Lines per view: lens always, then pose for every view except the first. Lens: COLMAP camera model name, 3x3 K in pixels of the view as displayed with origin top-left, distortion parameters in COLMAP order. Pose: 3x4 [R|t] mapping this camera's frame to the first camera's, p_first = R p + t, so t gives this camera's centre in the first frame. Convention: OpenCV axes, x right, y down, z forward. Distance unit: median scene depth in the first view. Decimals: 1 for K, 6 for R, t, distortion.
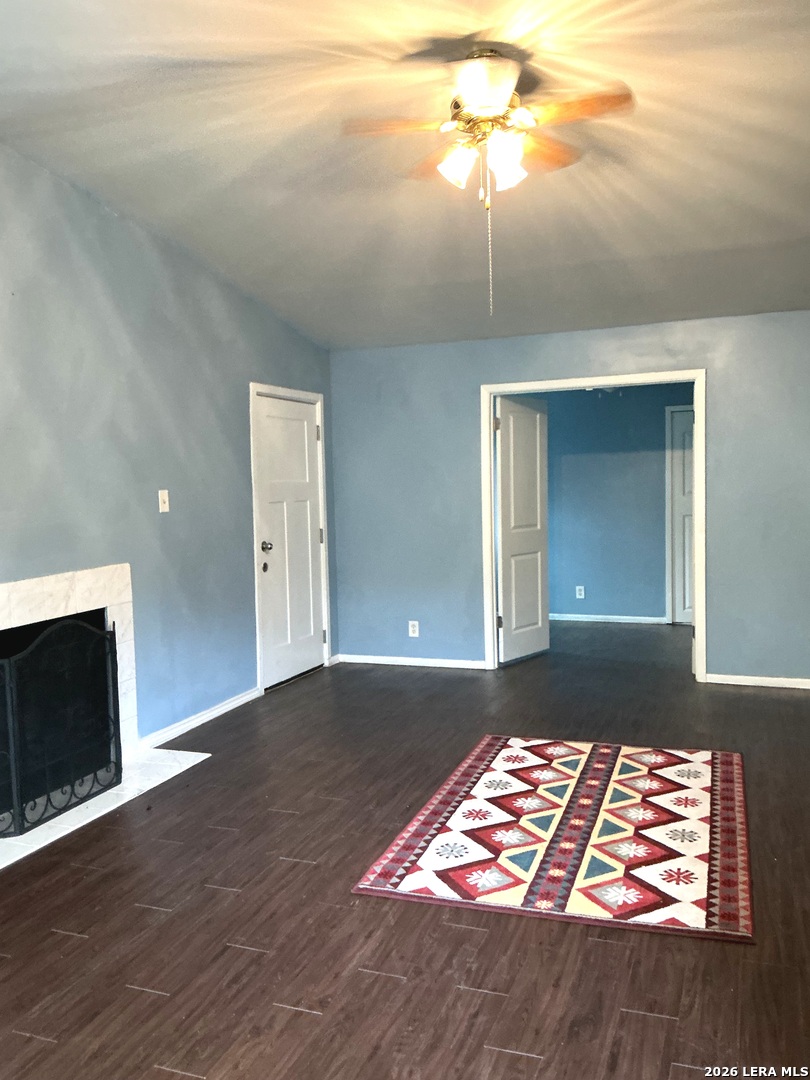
lens RADIAL K [[900.3, 0, 405.0], [0, 900.3, 540.0], [0, 0, 1]] dist [0.076497, -0.005421]
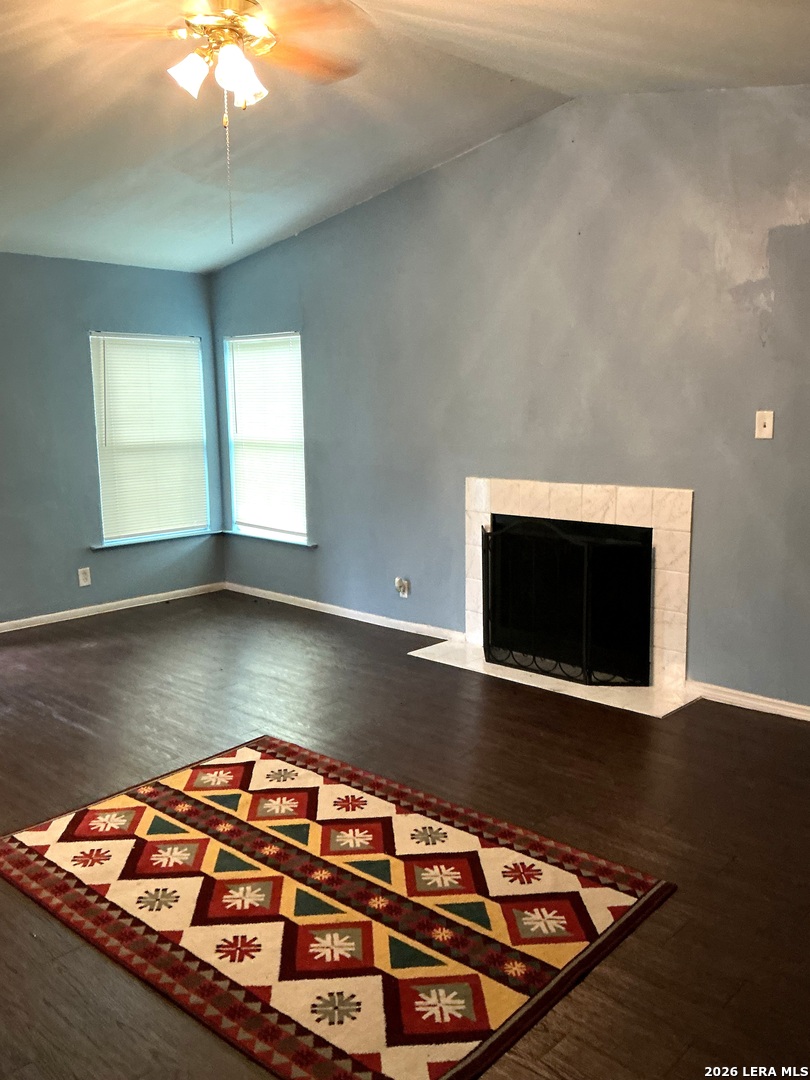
lens RADIAL K [[900.3, 0, 405.0], [0, 900.3, 540.0], [0, 0, 1]] dist [0.076497, -0.005421]
pose [[-0.373347, 0.183039, -0.909455, 0.719318], [-0.038453, 0.976446, 0.212307, -0.120533], [0.926895, 0.114236, -0.357514, 1.179383]]
